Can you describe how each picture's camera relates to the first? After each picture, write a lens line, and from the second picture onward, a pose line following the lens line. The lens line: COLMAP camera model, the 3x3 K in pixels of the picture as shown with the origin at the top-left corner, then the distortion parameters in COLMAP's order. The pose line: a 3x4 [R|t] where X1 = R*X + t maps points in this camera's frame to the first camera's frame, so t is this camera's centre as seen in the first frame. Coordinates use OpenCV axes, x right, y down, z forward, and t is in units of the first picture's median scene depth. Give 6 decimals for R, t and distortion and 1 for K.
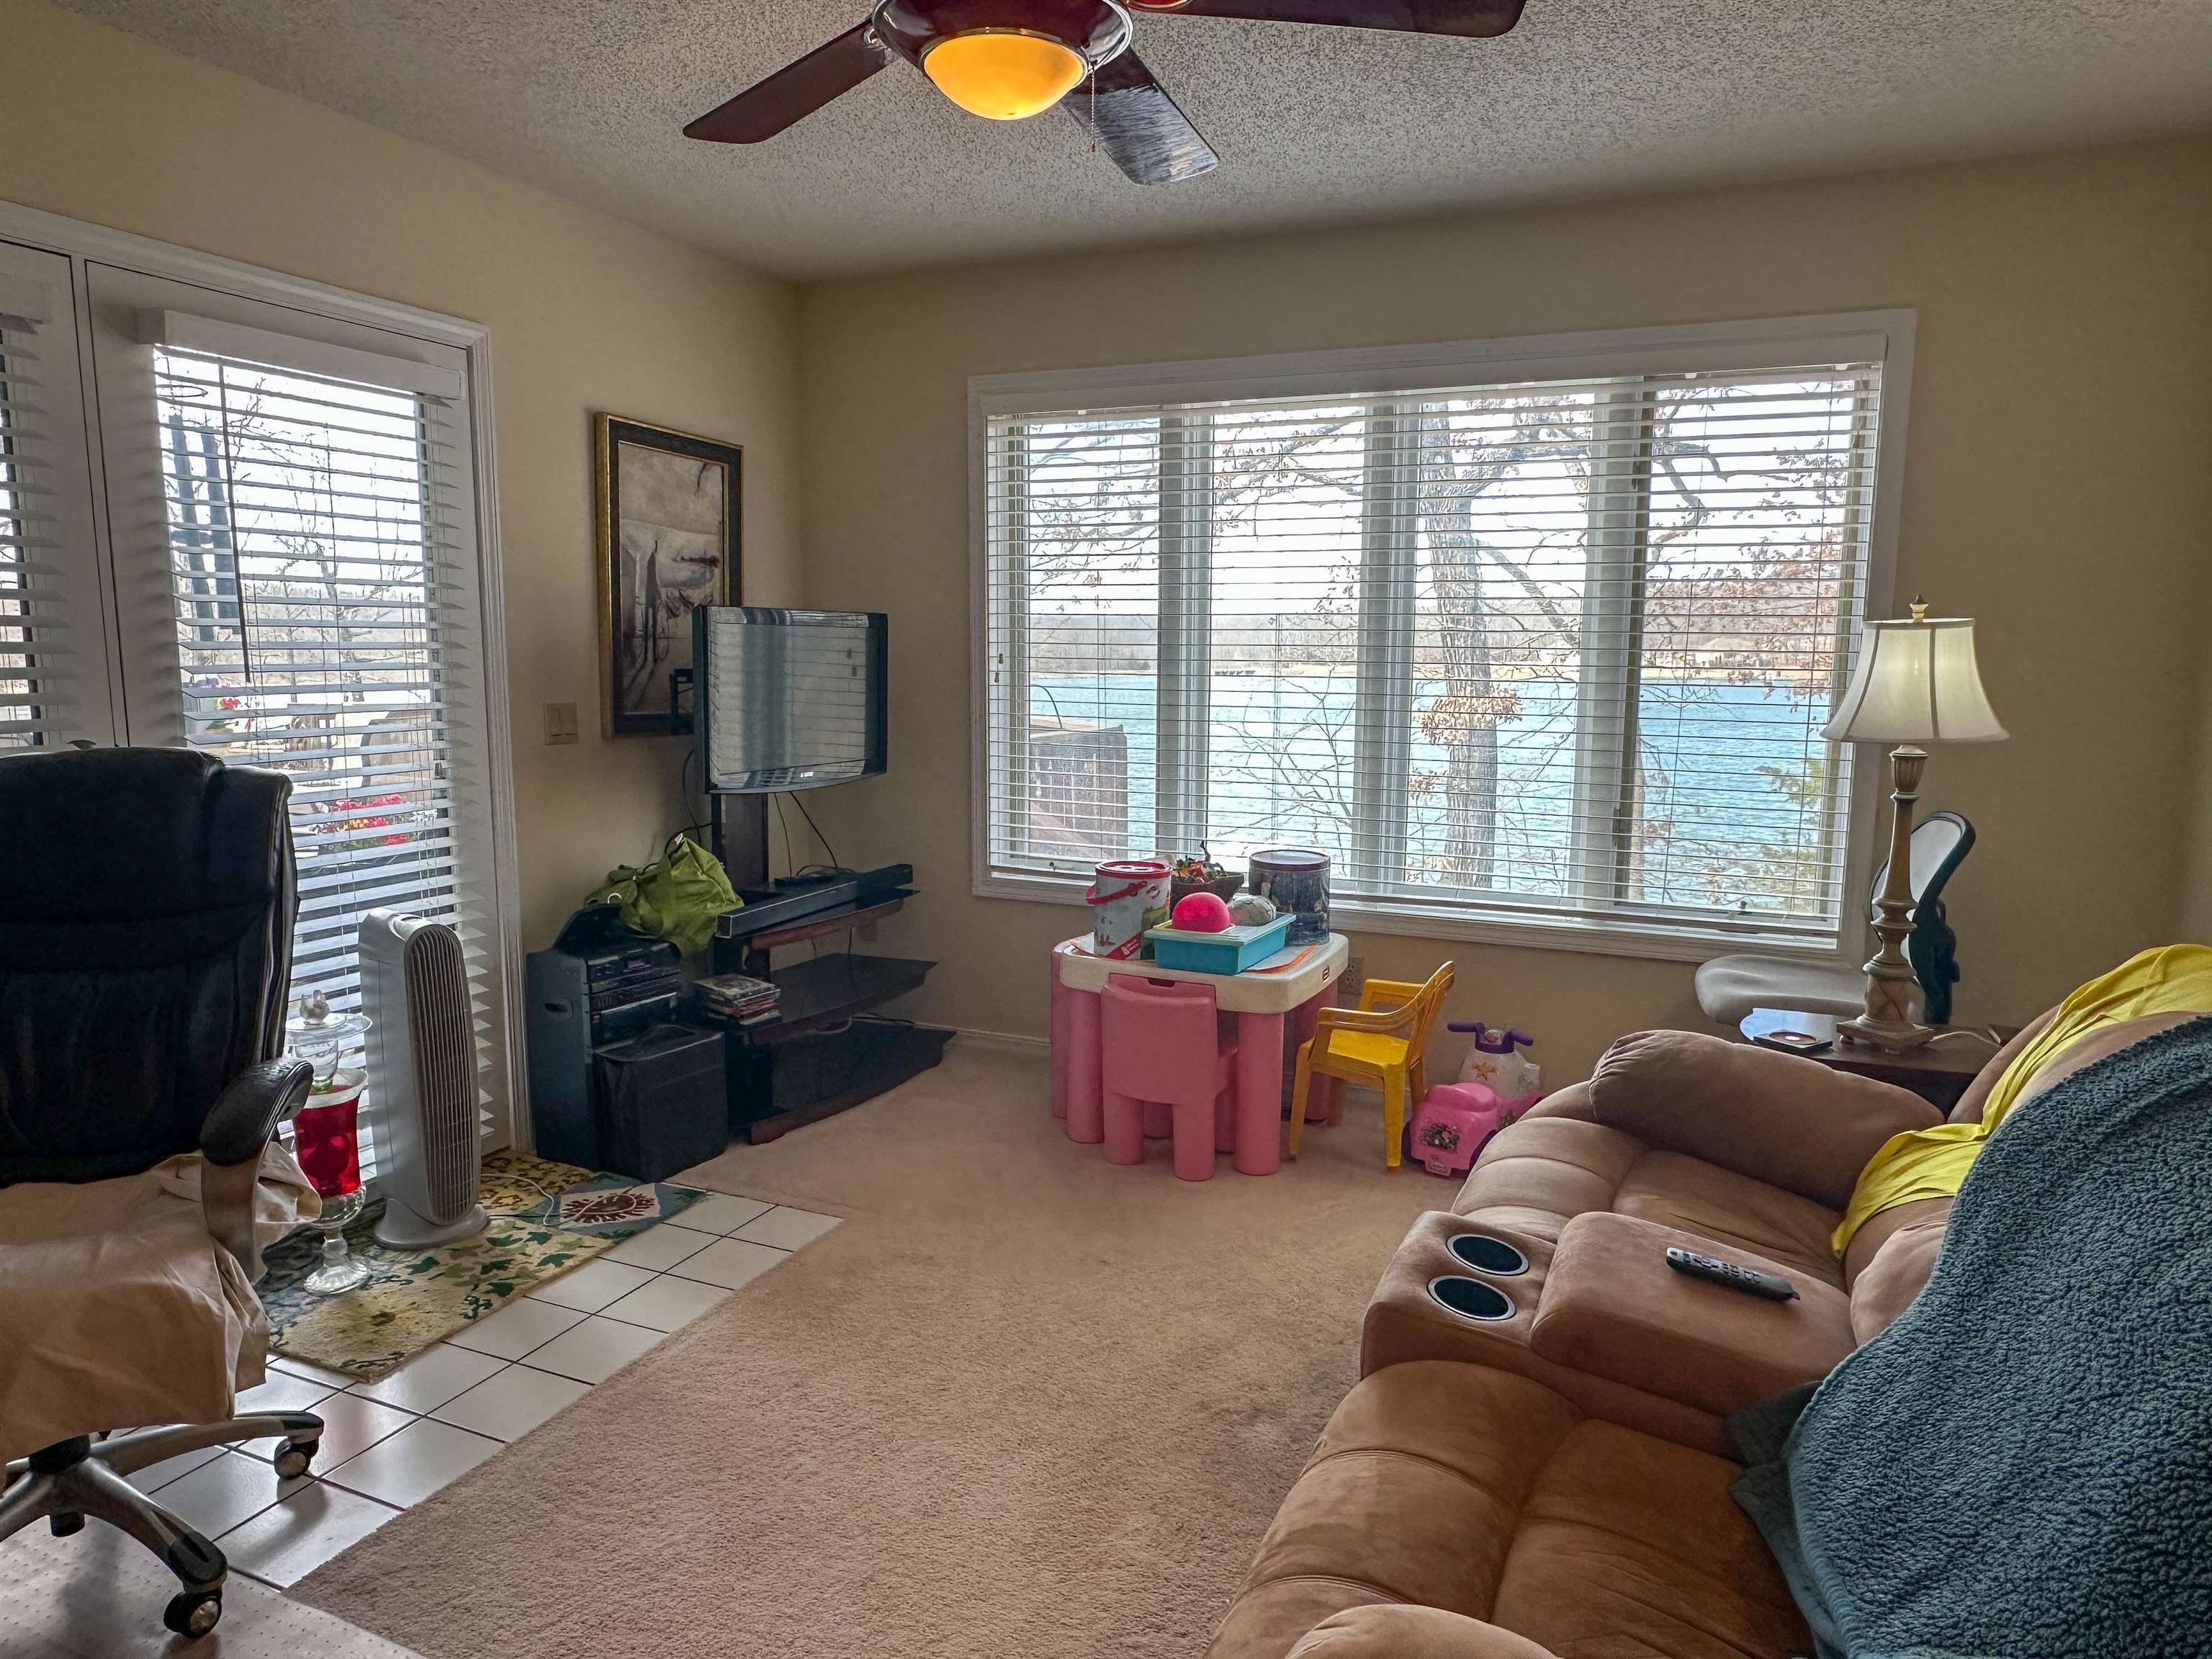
lens RADIAL K [[1390.4, 0, 1106.0], [0, 1390.4, 829.5], [0, 0, 1]] dist [0.004210, 0.000209]
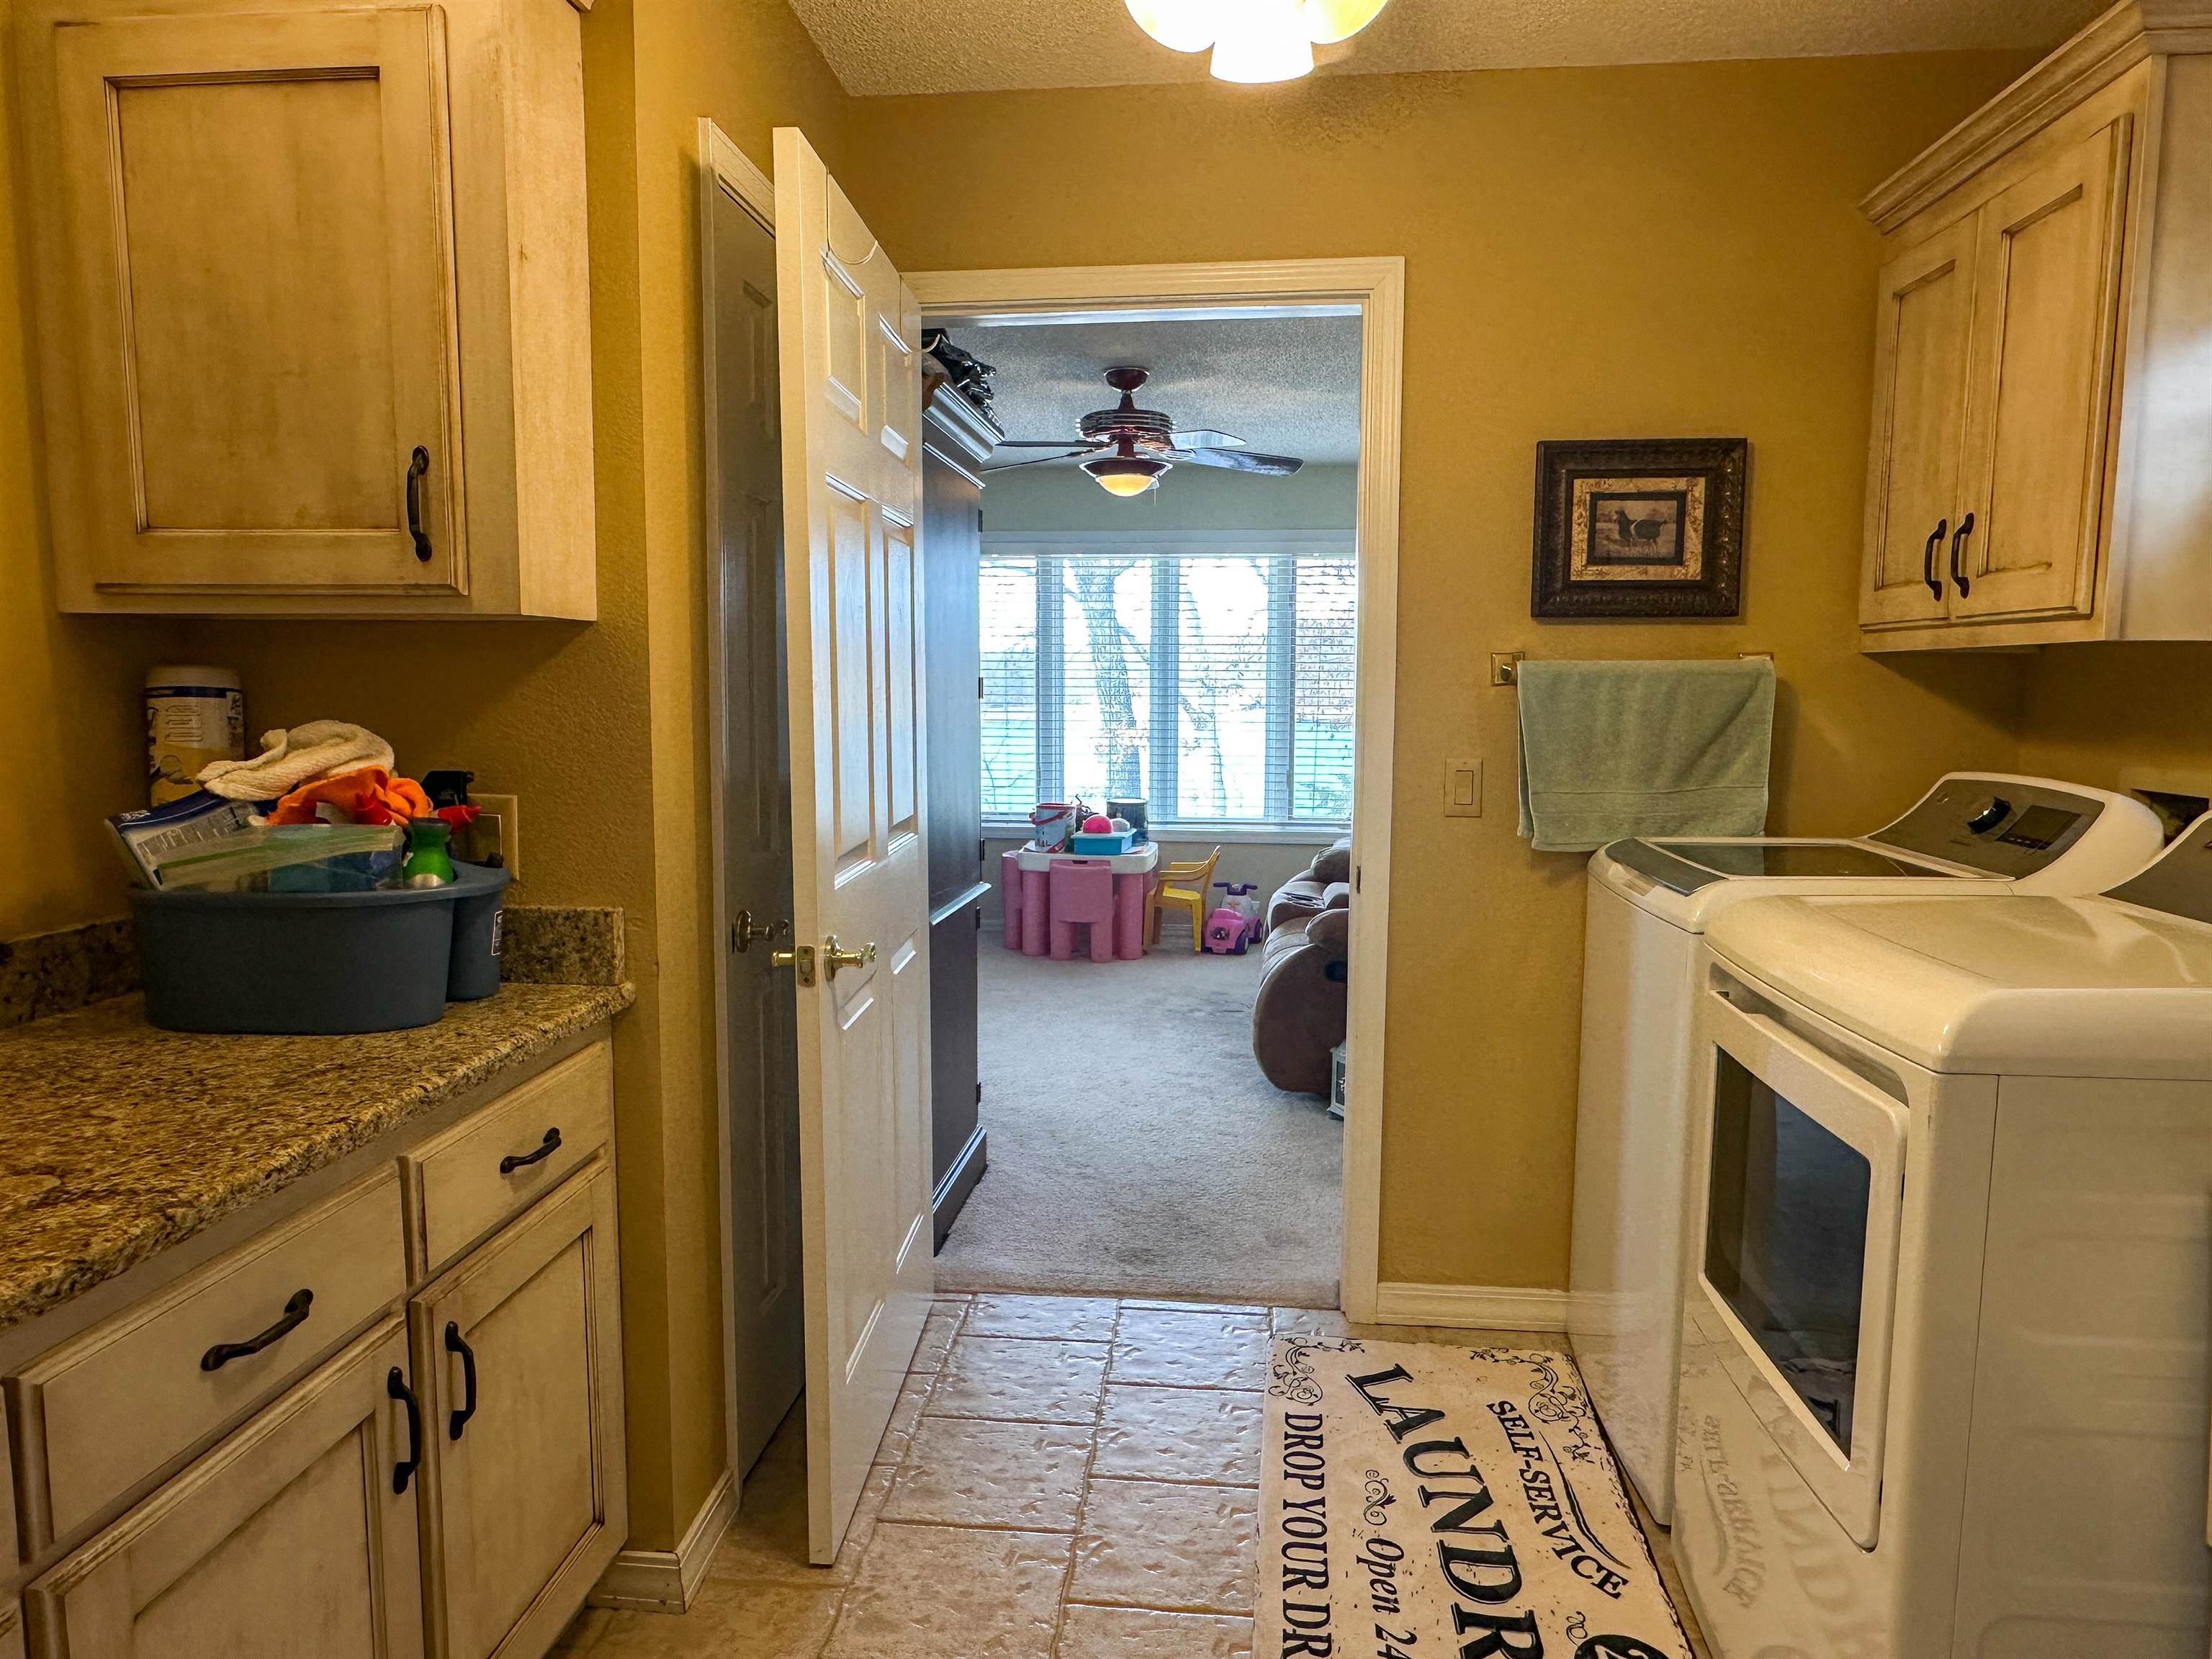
lens RADIAL K [[1390.4, 0, 1106.0], [0, 1390.4, 829.5], [0, 0, 1]] dist [0.004210, 0.000209]
pose [[0.947686, -0.037117, 0.317040, -0.518544], [0.051577, 0.997971, -0.037335, 0.135949], [-0.315011, 0.051734, 0.947677, -0.801864]]
